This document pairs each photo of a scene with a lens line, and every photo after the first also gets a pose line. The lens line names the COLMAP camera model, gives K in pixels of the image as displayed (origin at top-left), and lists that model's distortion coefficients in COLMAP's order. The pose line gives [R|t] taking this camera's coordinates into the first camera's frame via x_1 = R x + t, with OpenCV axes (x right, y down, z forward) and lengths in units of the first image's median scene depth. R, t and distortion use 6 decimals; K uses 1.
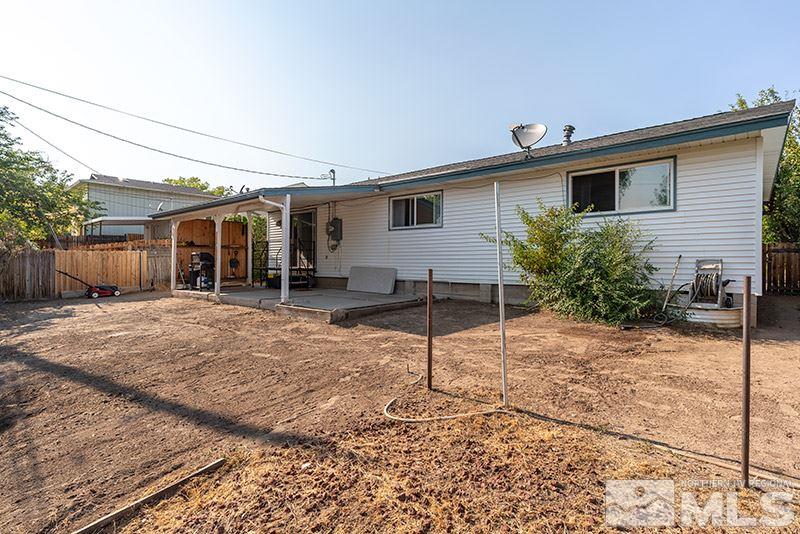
lens RADIAL K [[412.9, 0, 400.9], [0, 412.9, 257.8], [0, 0, 1]] dist [0.000472, 0.000600]
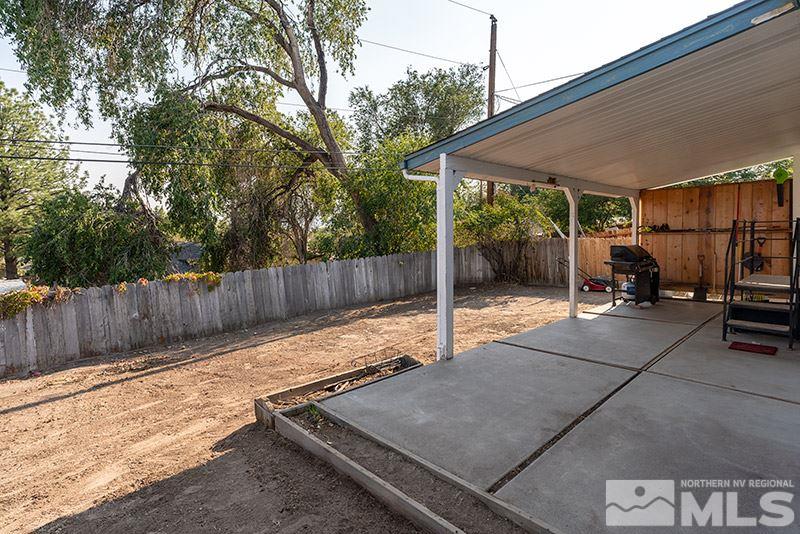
lens RADIAL K [[412.9, 0, 400.9], [0, 412.9, 257.8], [0, 0, 1]] dist [0.000472, 0.000600]
pose [[-0.116925, 0.065697, -0.990965, 0.205019], [0.039610, 0.997324, 0.061445, -0.049508], [0.992351, -0.032068, -0.119214, 0.743271]]
